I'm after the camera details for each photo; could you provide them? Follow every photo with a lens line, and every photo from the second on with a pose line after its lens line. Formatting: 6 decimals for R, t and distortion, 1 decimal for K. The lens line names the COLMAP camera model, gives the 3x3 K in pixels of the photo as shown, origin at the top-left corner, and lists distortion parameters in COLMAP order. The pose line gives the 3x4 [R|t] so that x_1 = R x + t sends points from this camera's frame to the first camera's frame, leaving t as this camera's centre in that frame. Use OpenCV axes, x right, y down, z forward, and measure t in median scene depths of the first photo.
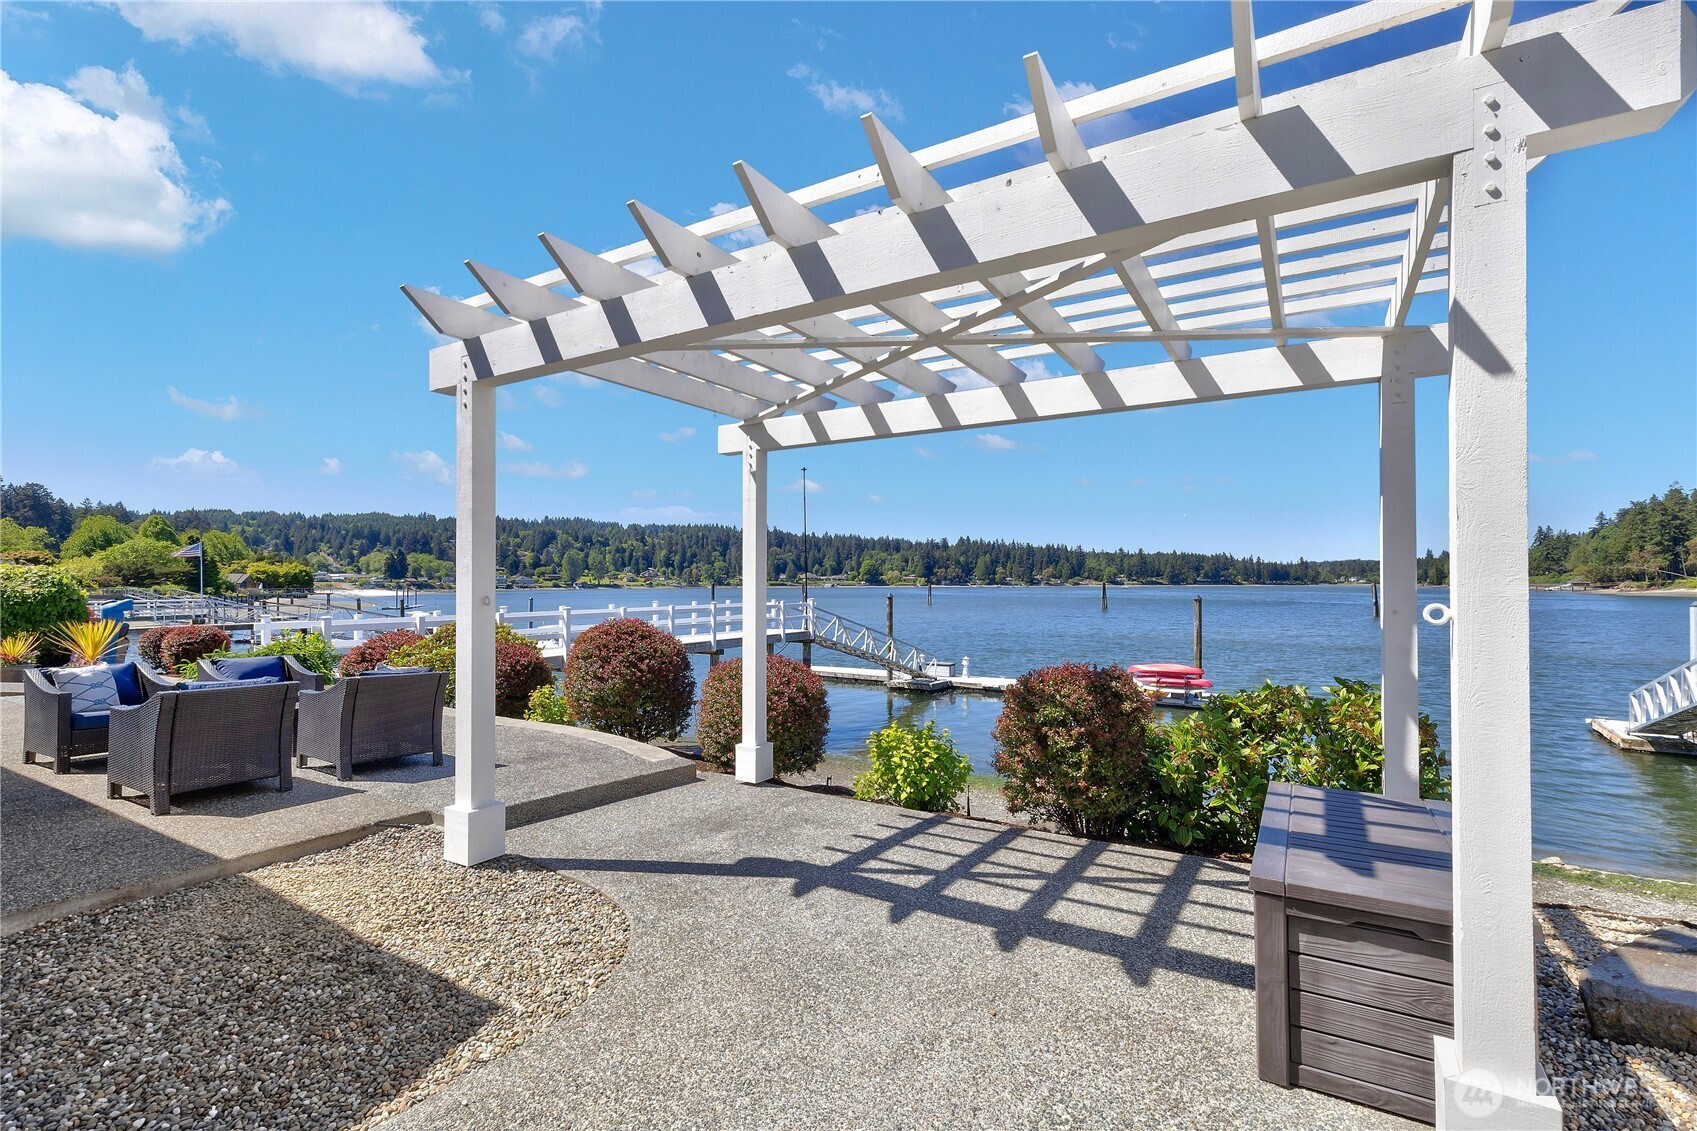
lens RADIAL K [[761.1, 0, 848.8], [0, 761.1, 575.6], [0, 0, 1]] dist [0.002537, 0.000582]
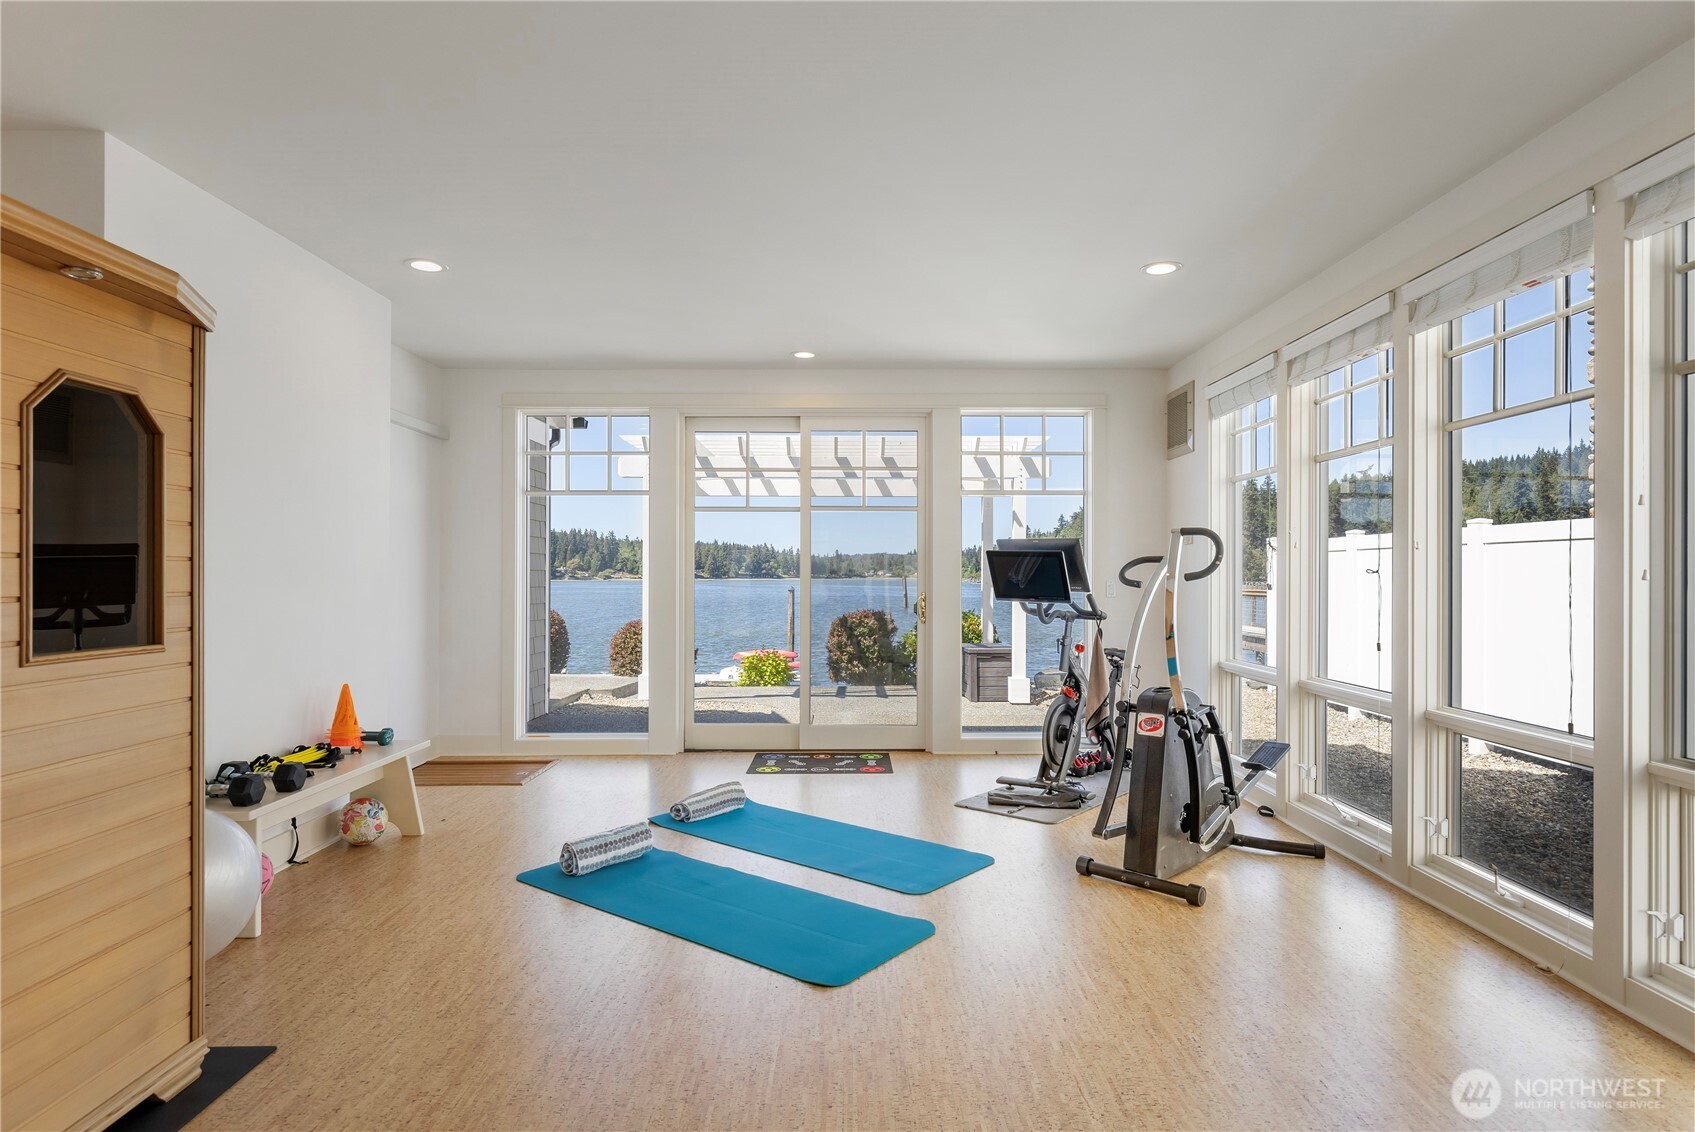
lens RADIAL K [[916.2, 0, 853.7], [0, 916.2, 567.1], [0, 0, 1]] dist [0.000109, -0.000031]
pose [[0.849577, 0.006308, 0.527427, -1.180835], [-0.006169, 0.999979, -0.002023, -0.000683], [-0.527428, -0.001535, 0.849598, -1.279866]]
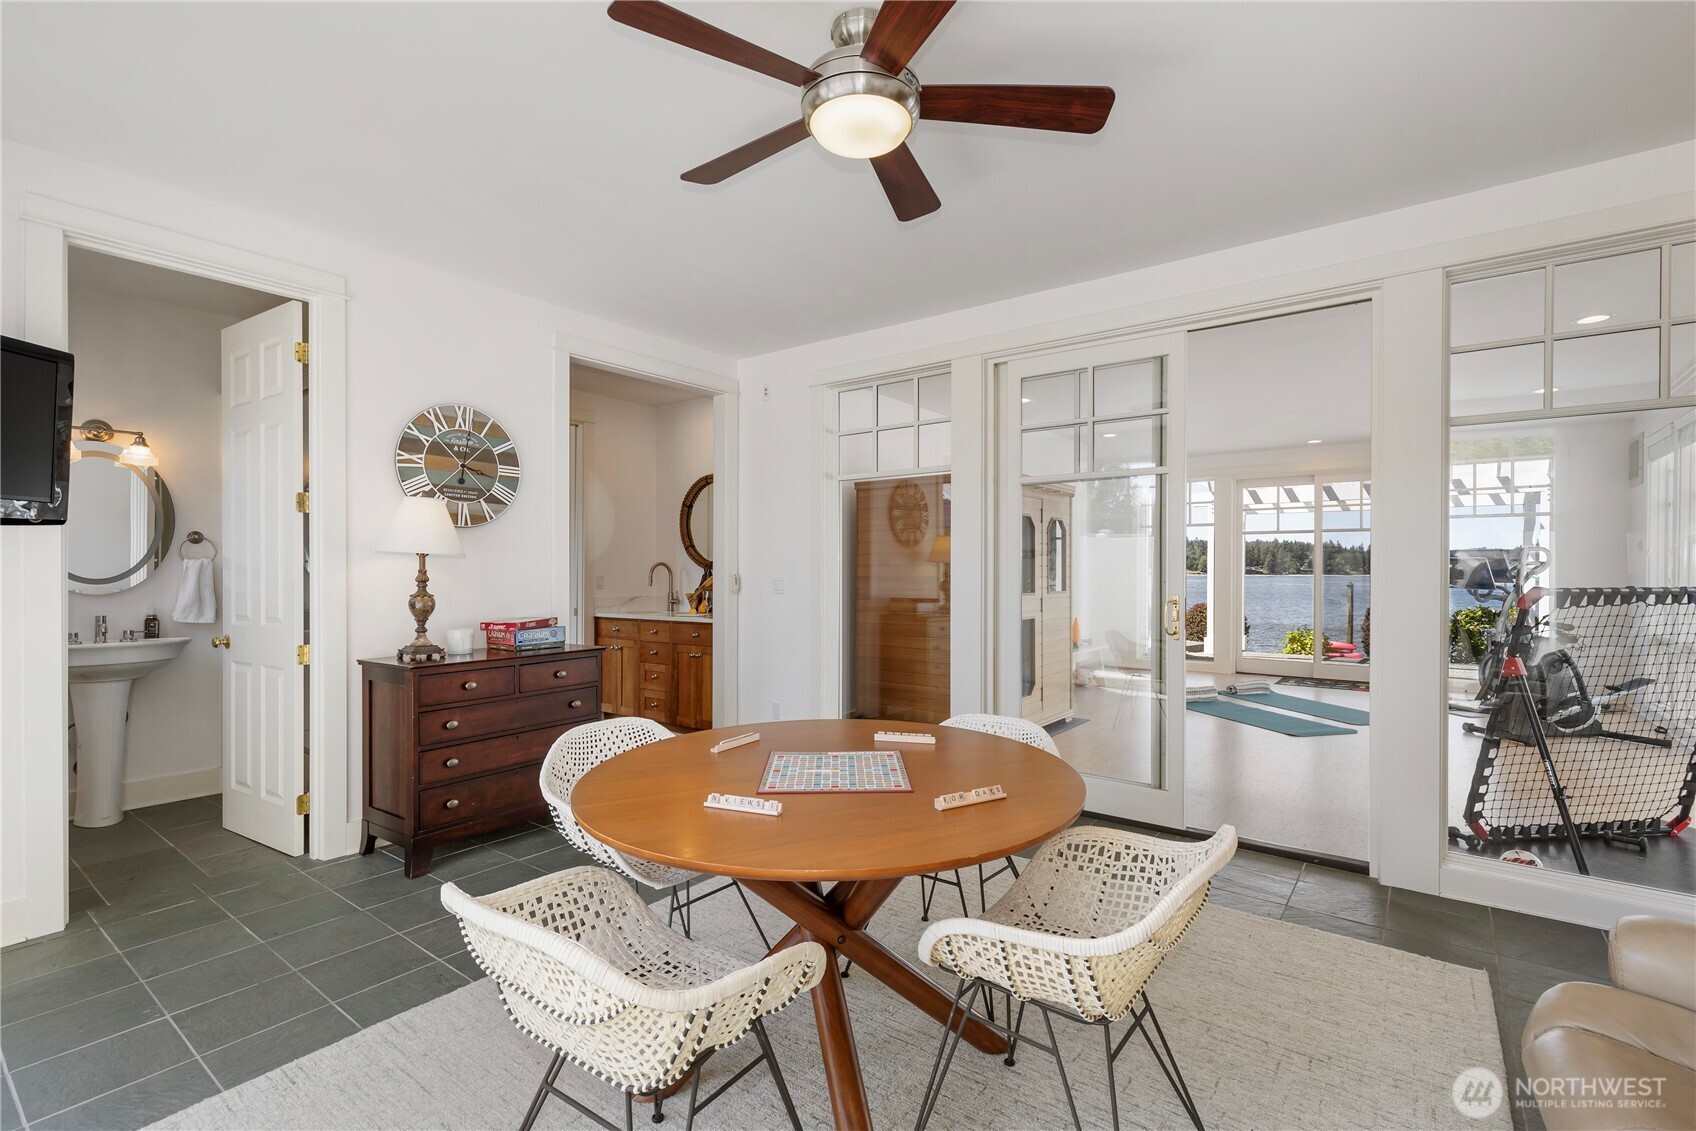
lens RADIAL K [[760.7, 0, 855.5], [0, 760.7, 567.3], [0, 0, 1]] dist [0.002537, 0.000582]
pose [[0.995121, 0.006067, -0.098477, -1.773350], [-0.005423, 0.999962, 0.006807, -0.014937], [0.098514, -0.006240, 0.995116, -2.891139]]
